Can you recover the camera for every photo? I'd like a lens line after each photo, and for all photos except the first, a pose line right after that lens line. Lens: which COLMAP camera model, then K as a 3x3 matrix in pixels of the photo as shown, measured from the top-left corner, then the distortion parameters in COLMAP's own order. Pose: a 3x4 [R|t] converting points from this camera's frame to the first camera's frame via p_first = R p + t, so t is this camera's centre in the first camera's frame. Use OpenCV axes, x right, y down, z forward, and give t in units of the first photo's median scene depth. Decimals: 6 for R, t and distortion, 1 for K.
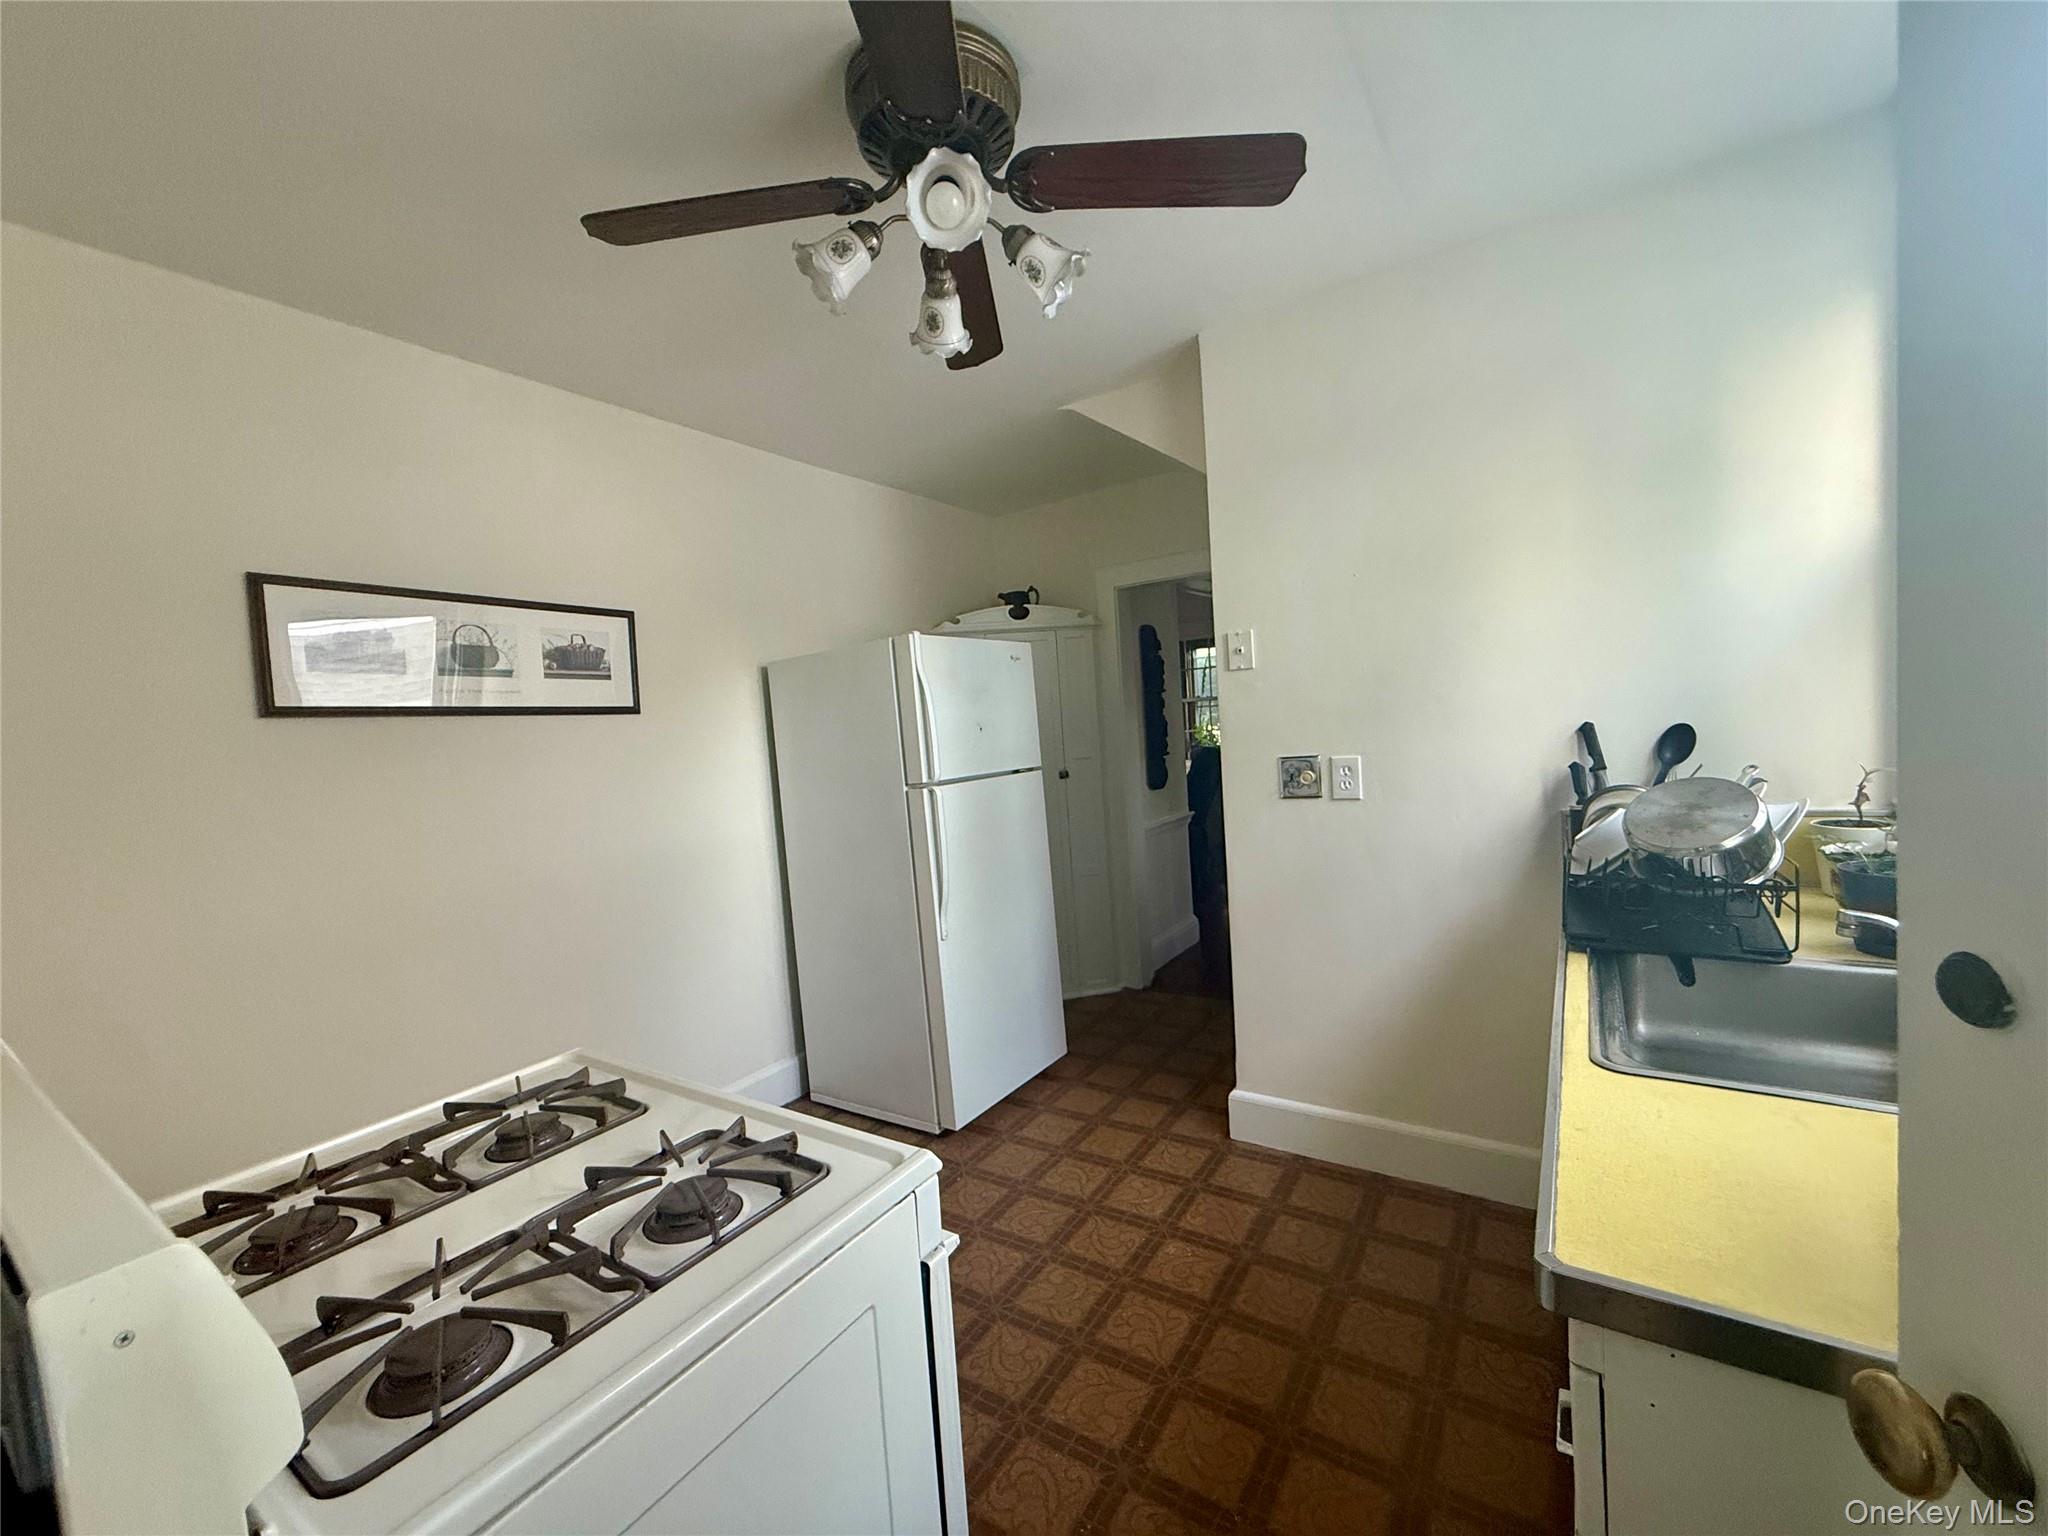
lens RADIAL K [[814.7, 0, 1024.0], [0, 814.7, 768.0], [0, 0, 1]] dist [0.001327, 0.000033]
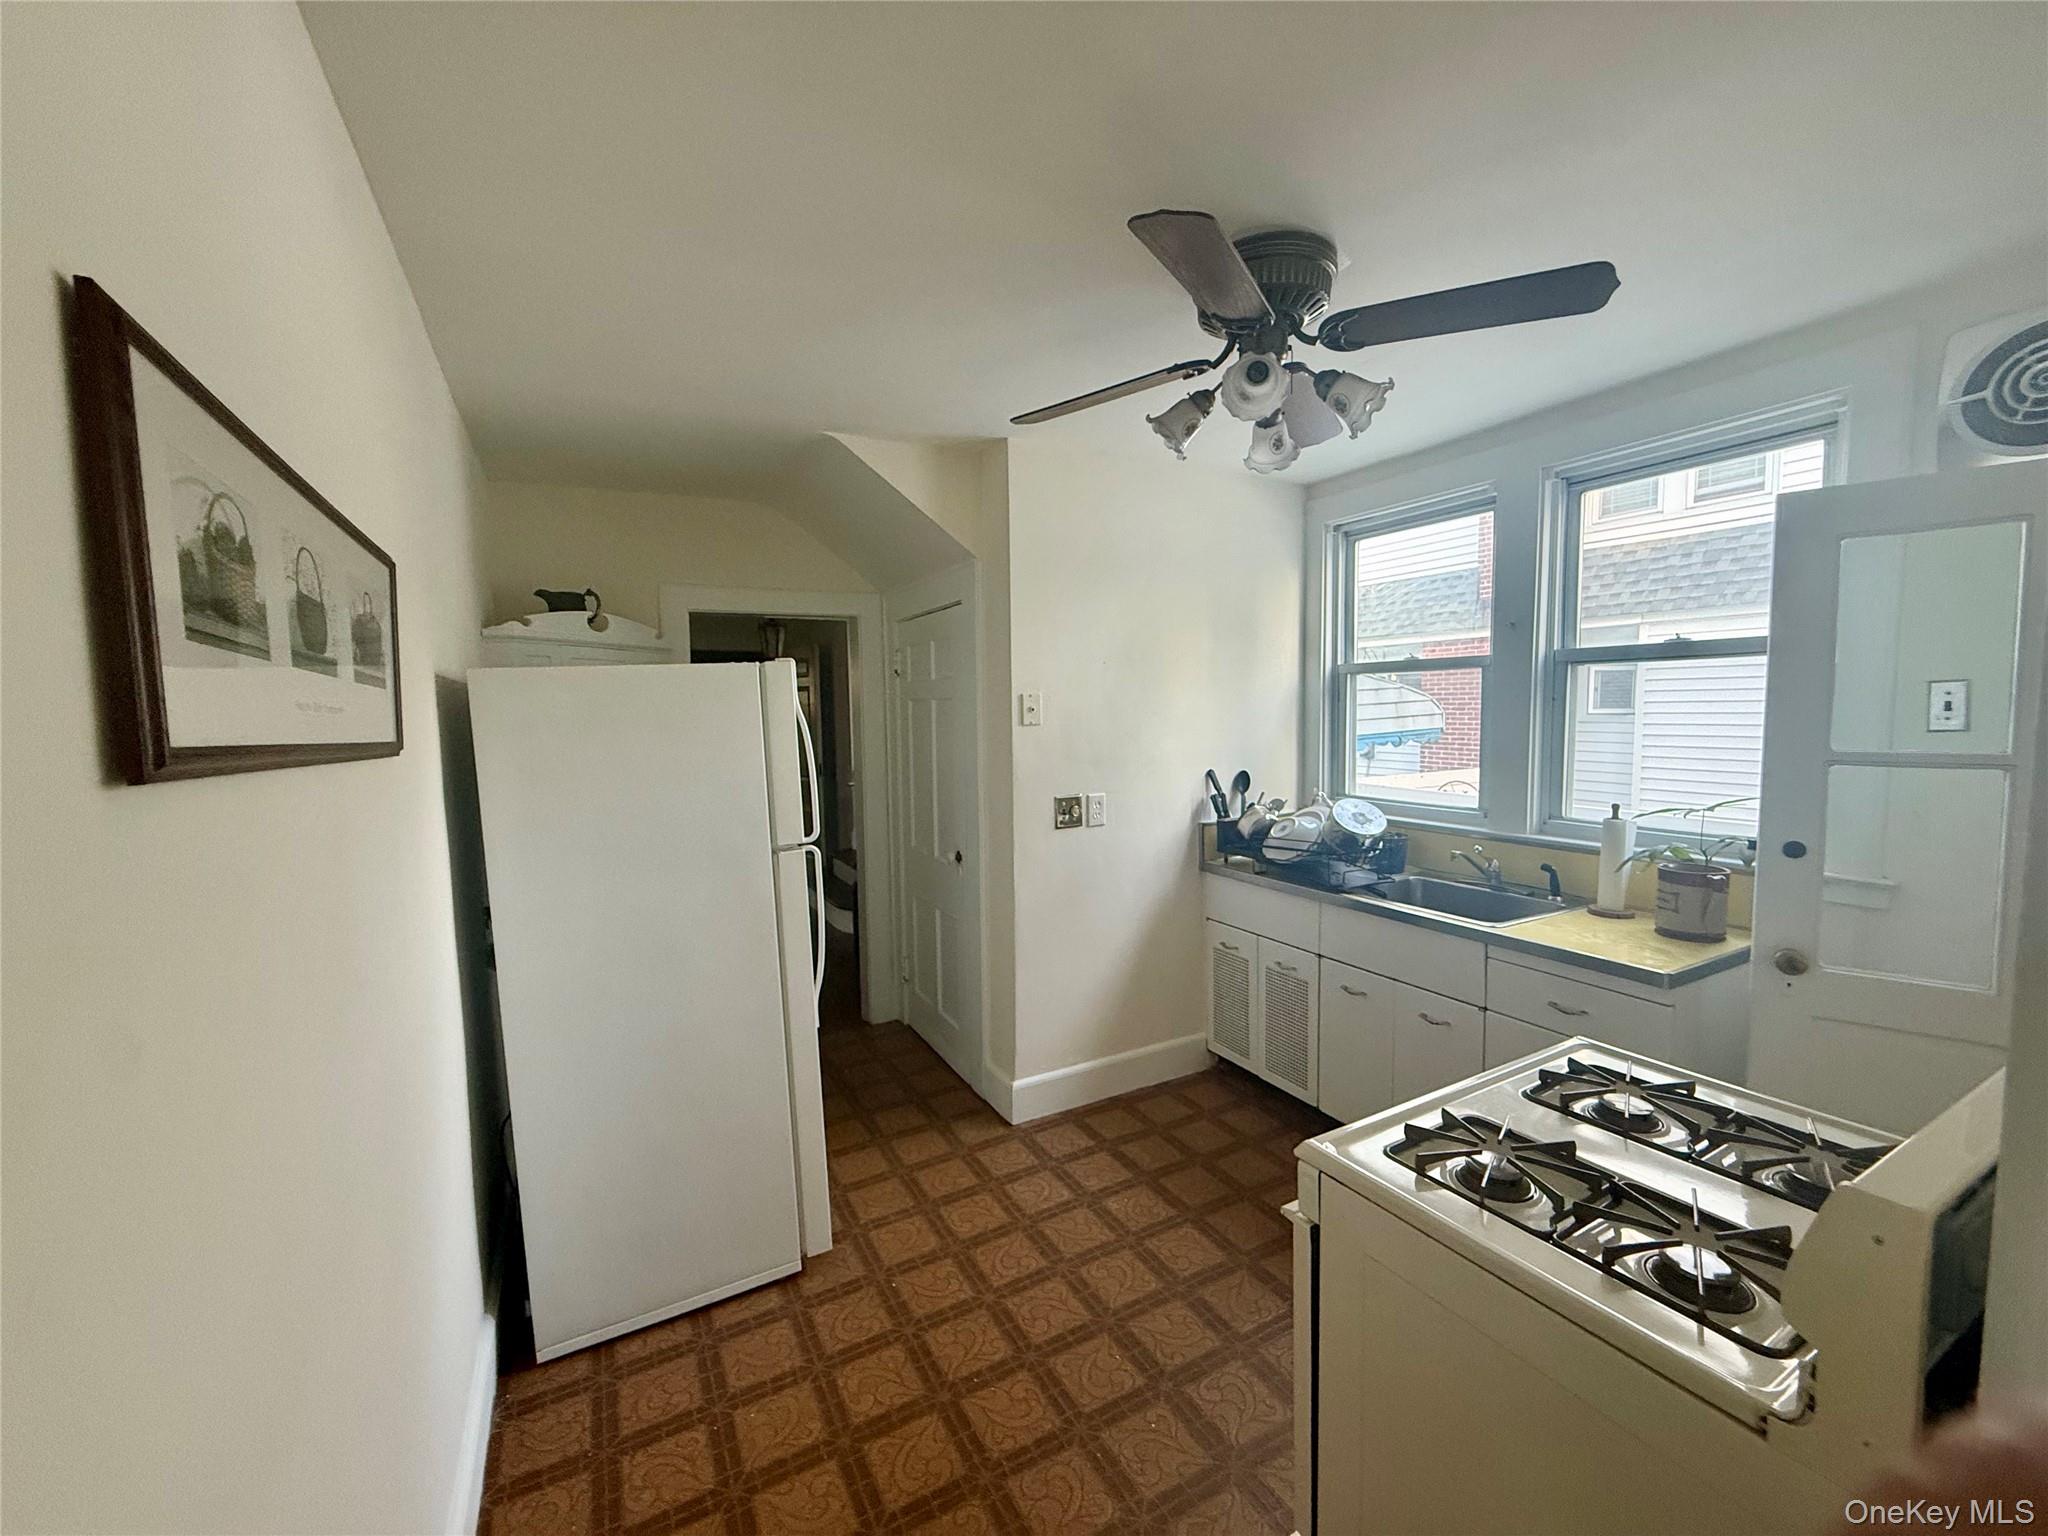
lens RADIAL K [[814.7, 0, 1024.0], [0, 814.7, 768.0], [0, 0, 1]] dist [0.001327, 0.000033]
pose [[0.472160, -0.004858, 0.881499, -0.797640], [0.036508, 0.999235, -0.014049, -0.039842], [-0.880756, 0.038815, 0.471976, 0.437573]]
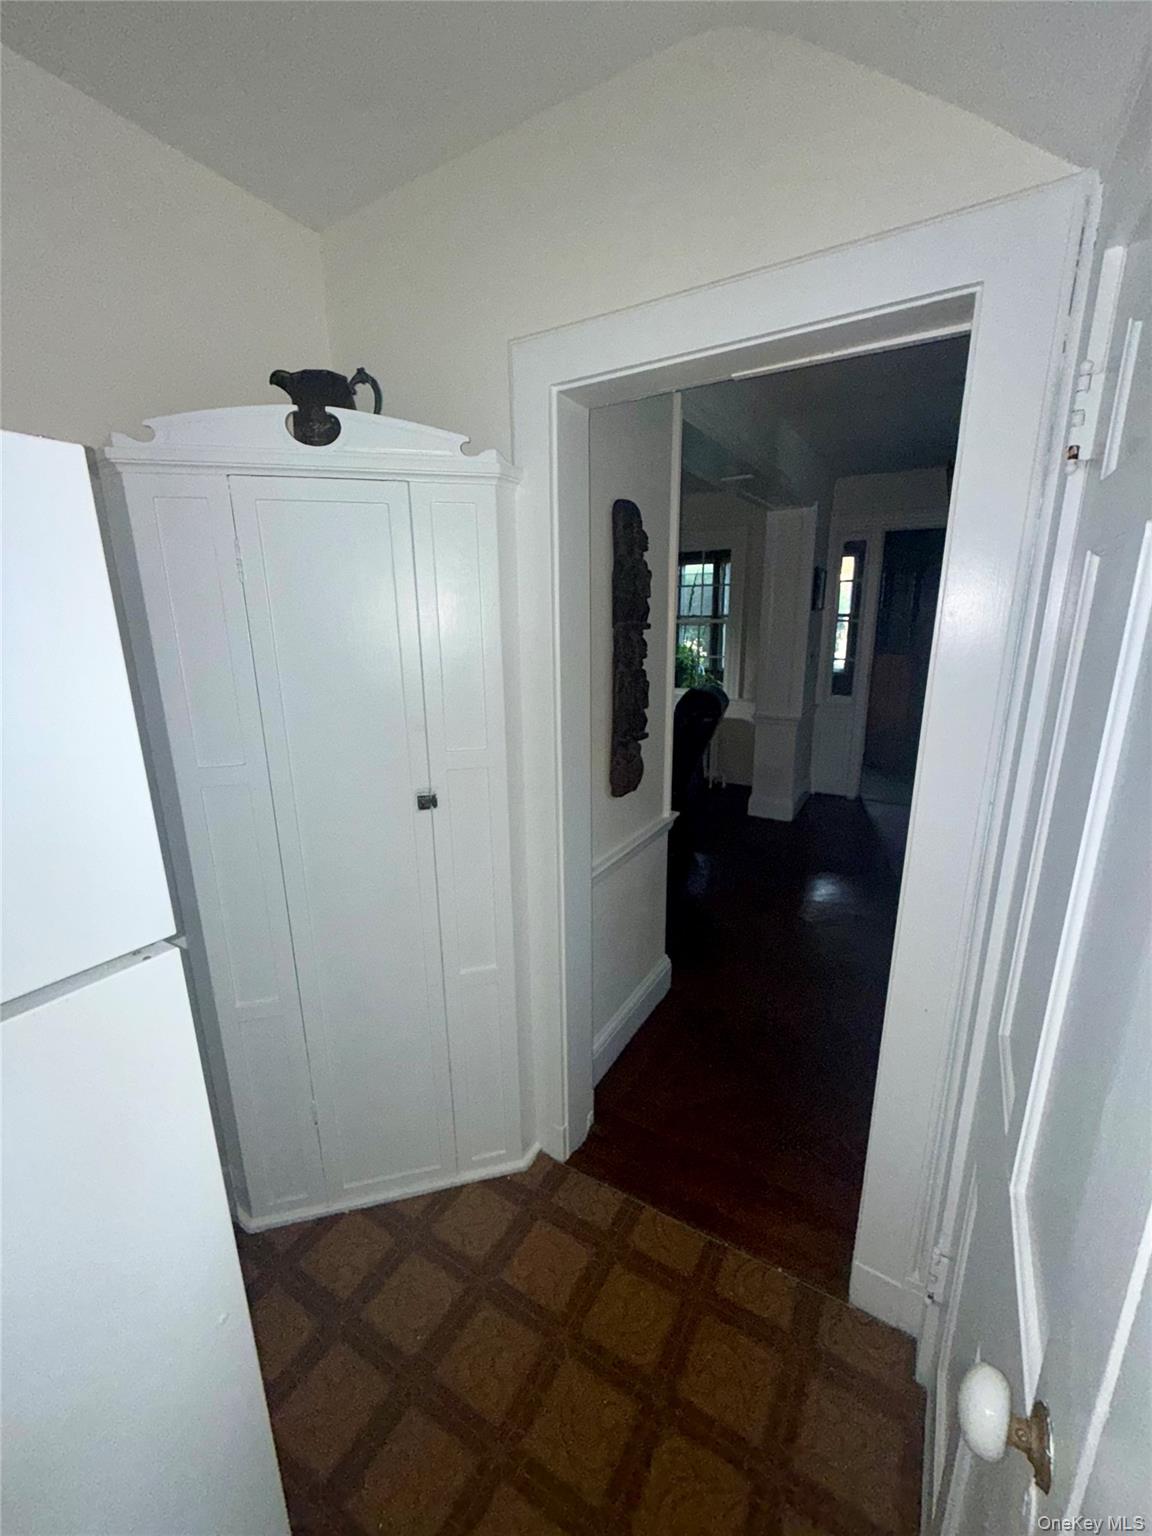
lens RADIAL K [[611.0, 0, 576.0], [0, 611.0, 768.0], [0, 0, 1]] dist [0.001327, 0.000033]
pose [[0.996418, 0.047322, 0.070091, 0.179004], [-0.059284, 0.981905, 0.179853, -0.131958], [-0.060312, -0.183364, 0.981193, 1.043269]]
